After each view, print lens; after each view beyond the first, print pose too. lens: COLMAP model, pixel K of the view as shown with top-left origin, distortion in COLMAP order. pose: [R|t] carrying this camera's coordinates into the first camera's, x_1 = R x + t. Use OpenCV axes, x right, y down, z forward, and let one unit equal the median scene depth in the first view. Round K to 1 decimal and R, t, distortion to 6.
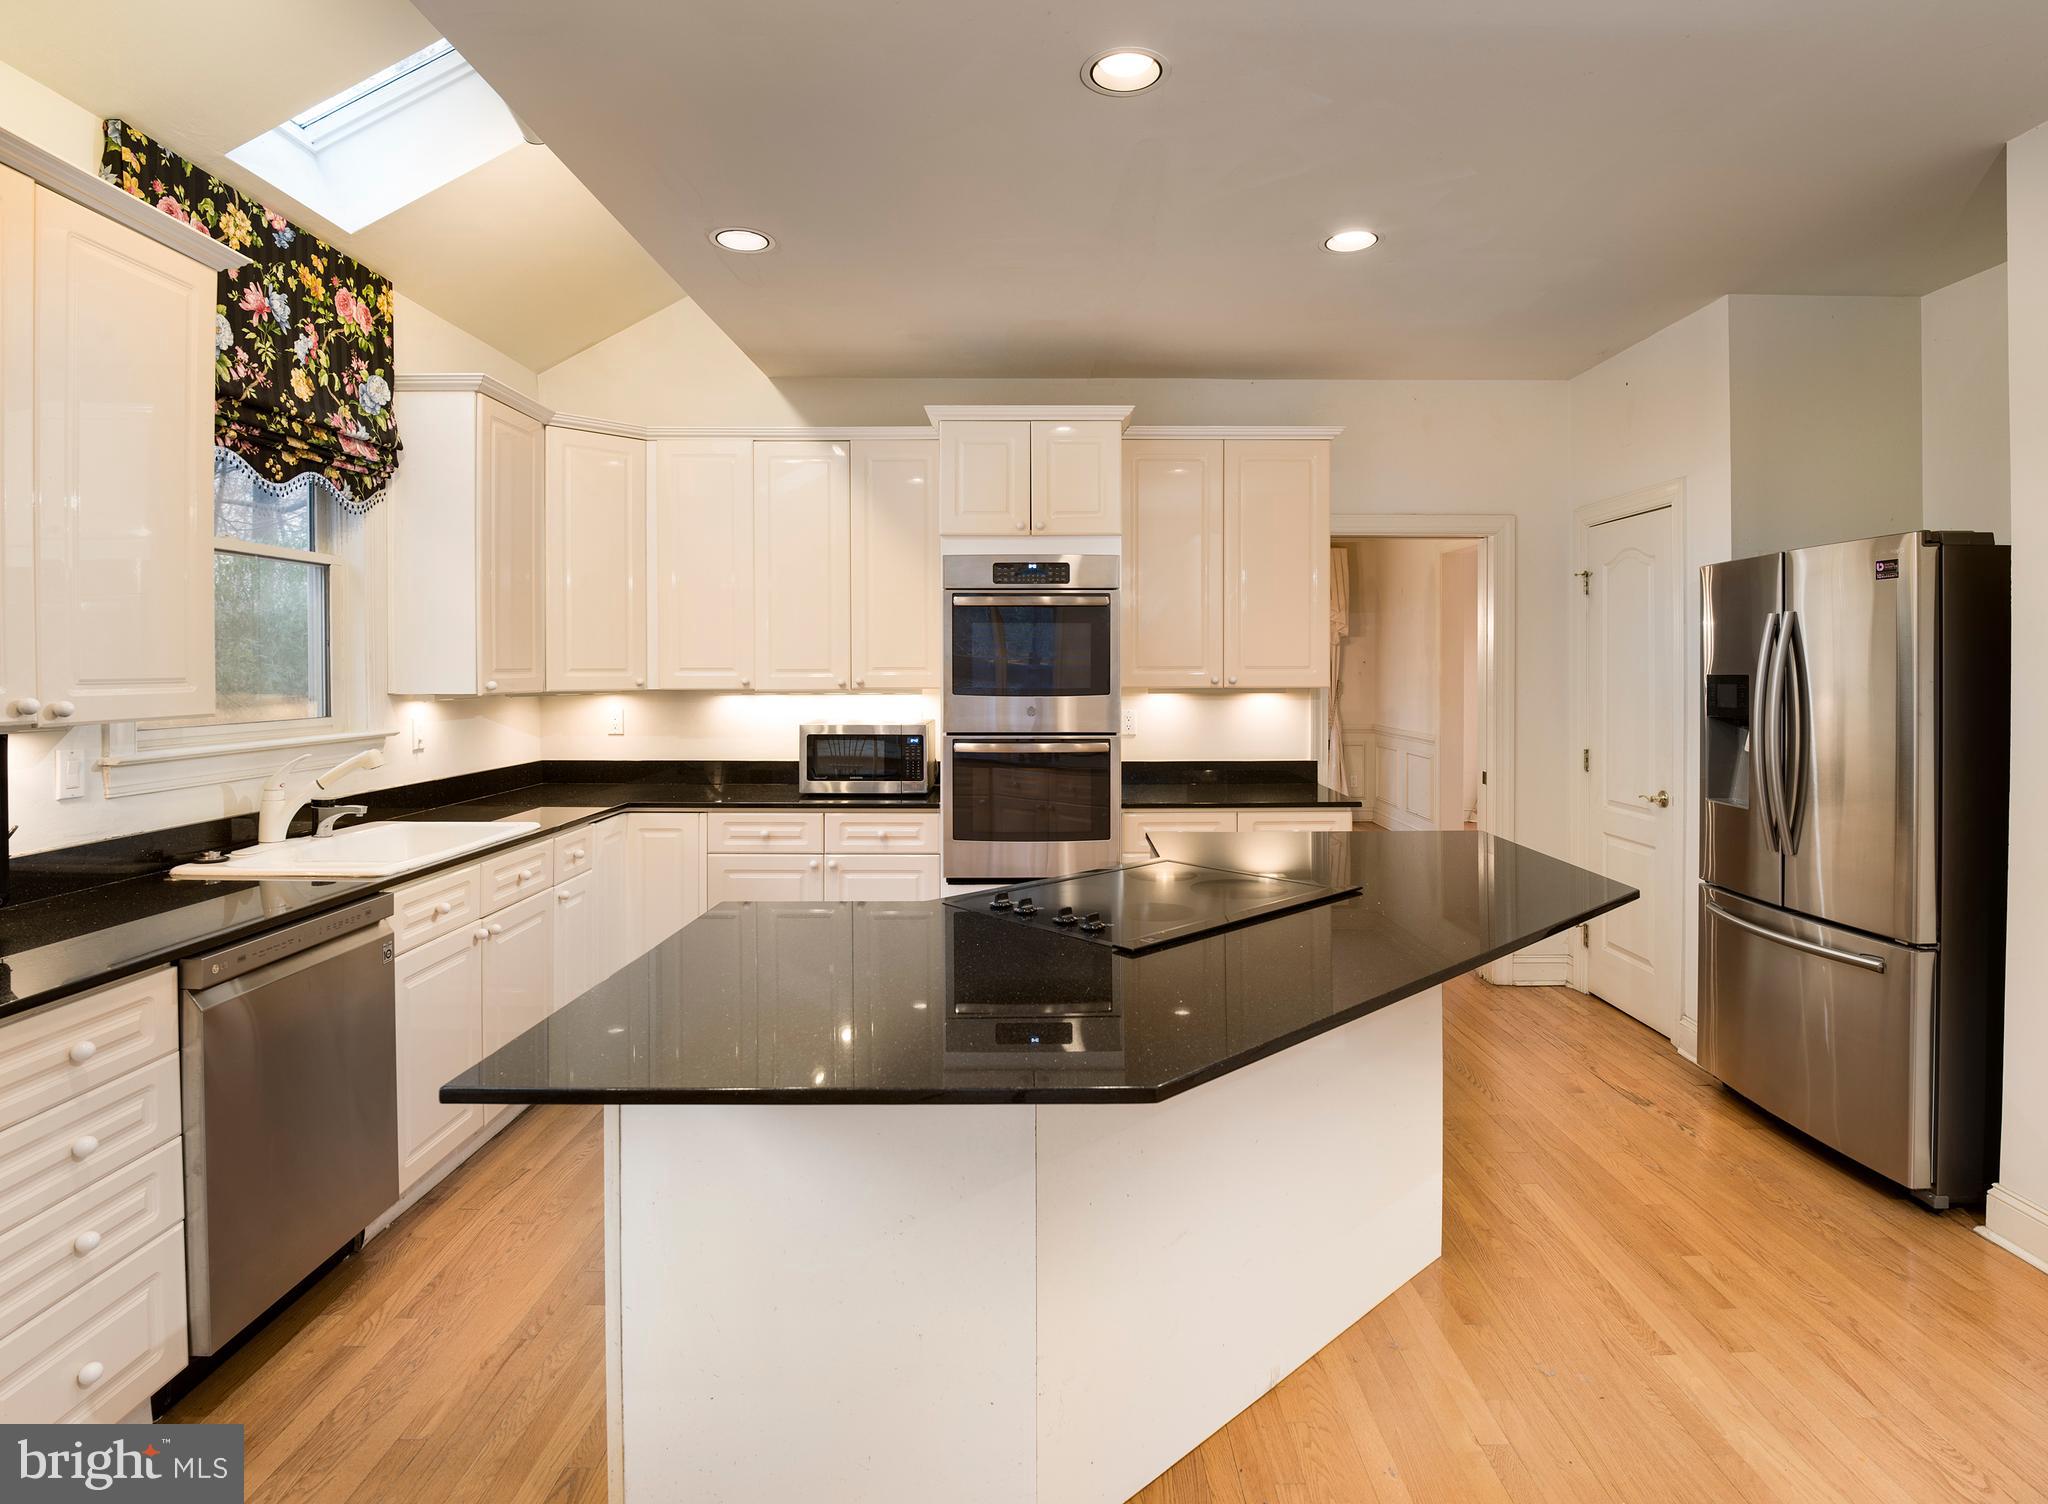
lens RADIAL K [[1078.0, 0, 1025.2], [0, 1078.0, 701.1], [0, 0, 1]] dist [-0.001781, -0.000472]
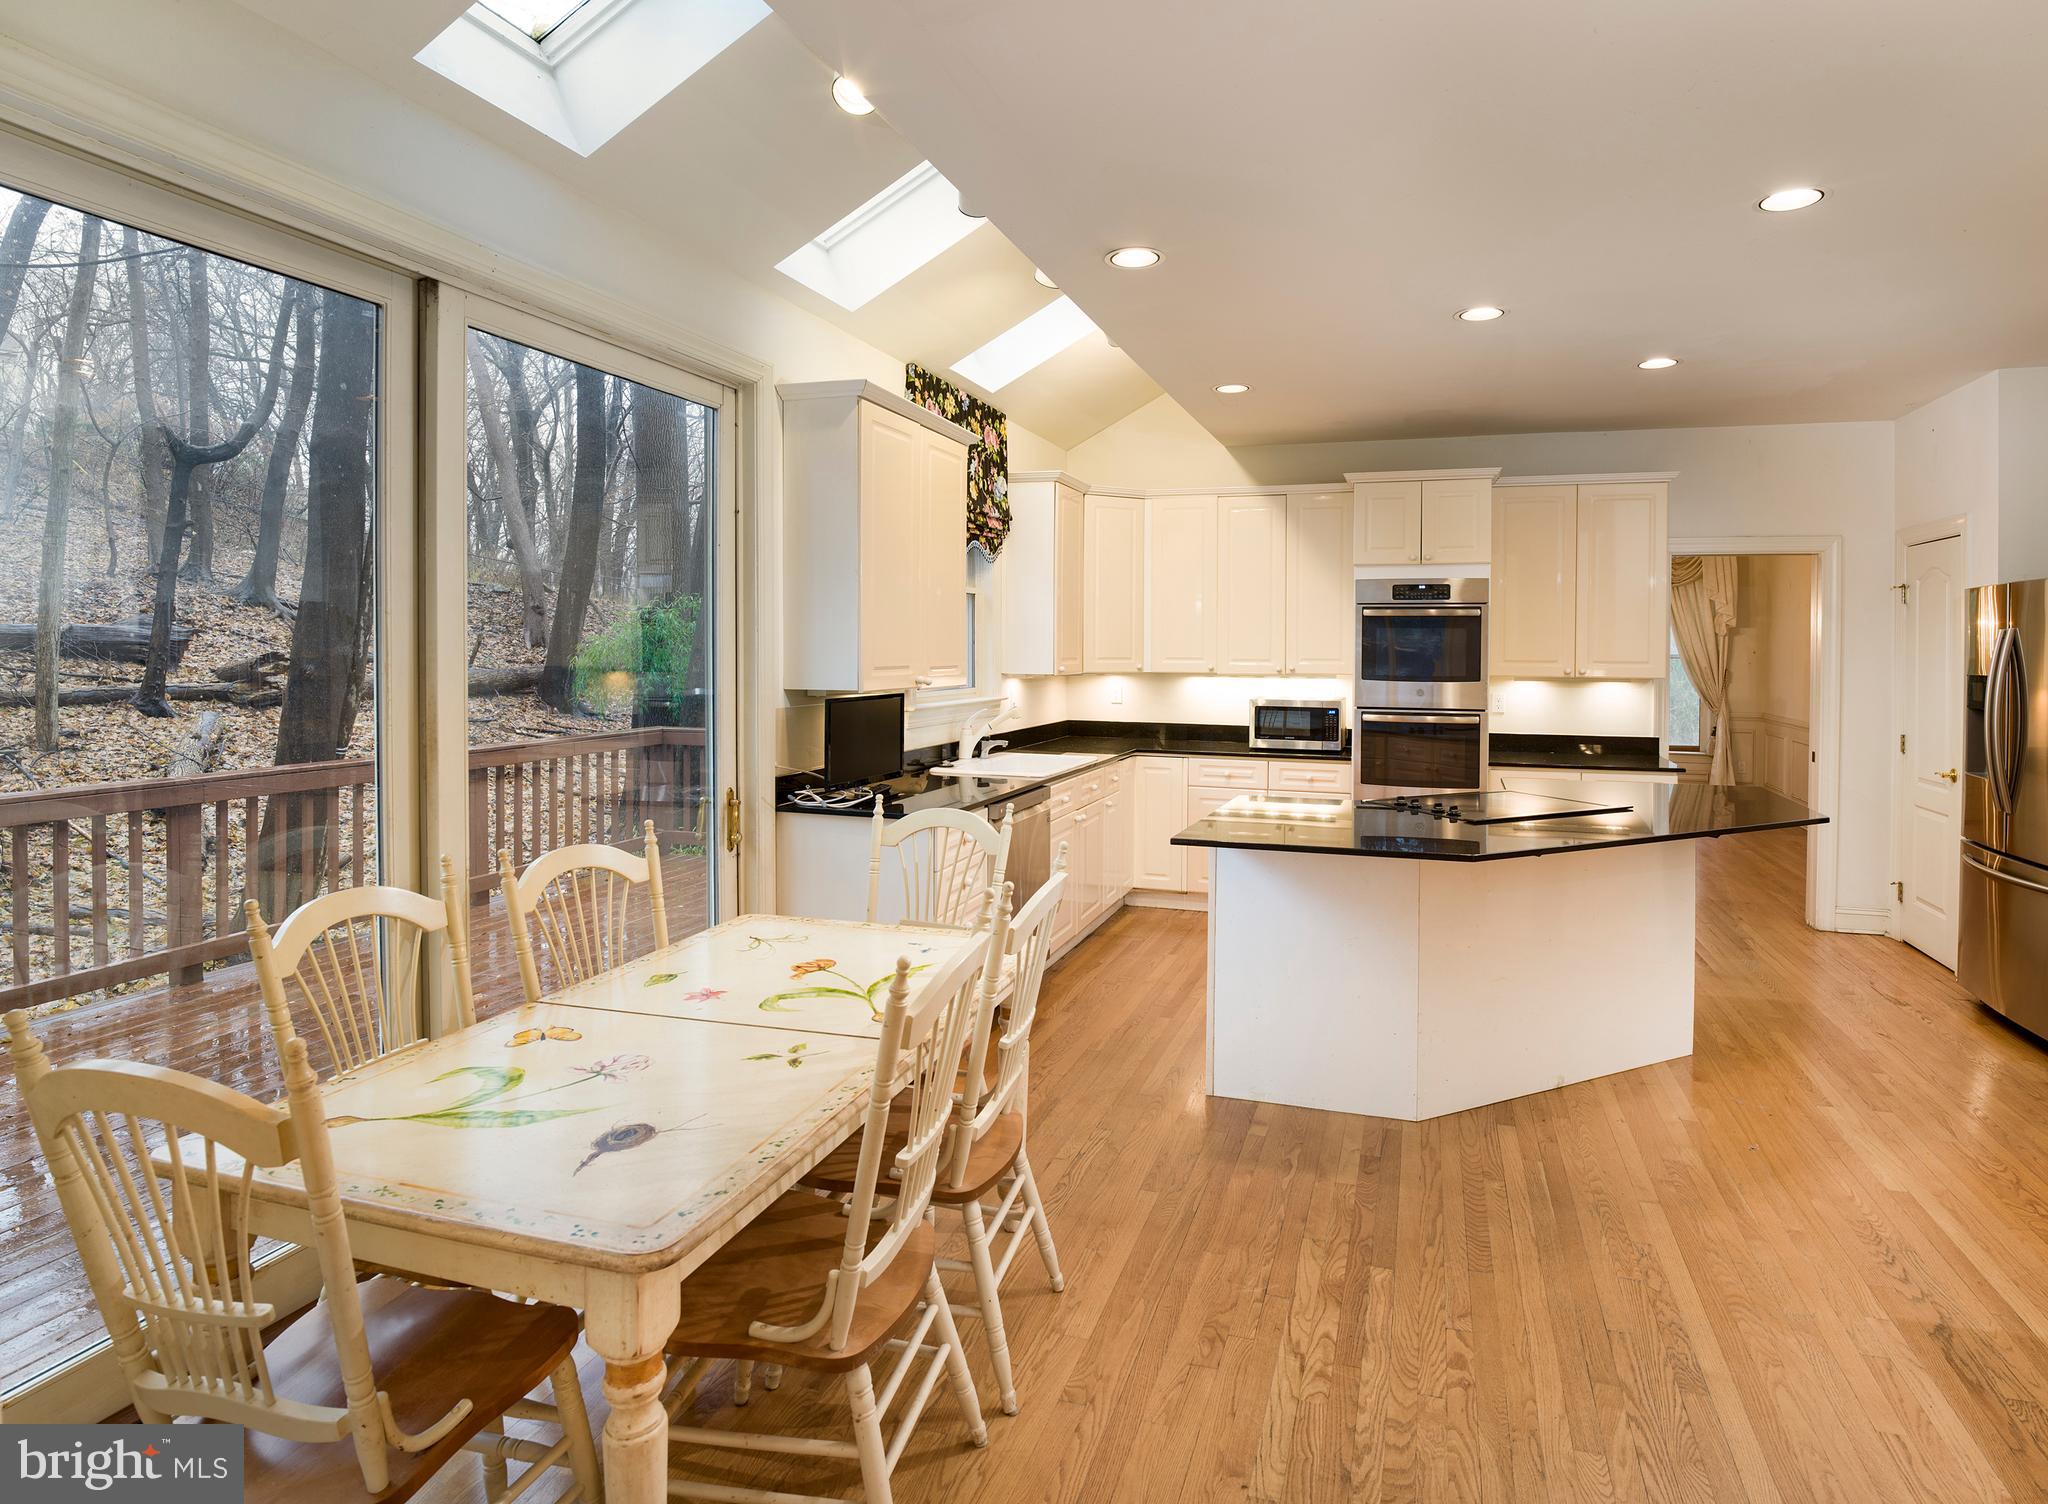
lens RADIAL K [[1057.2, 0, 1115.6], [0, 1057.2, 655.9], [0, 0, 1]] dist [-0.032487, -0.000896]
pose [[0.962307, 0.011858, -0.271708, -0.003398], [-0.018150, 0.999622, -0.020655, -0.002916], [0.271360, 0.024808, 0.962158, -0.402590]]
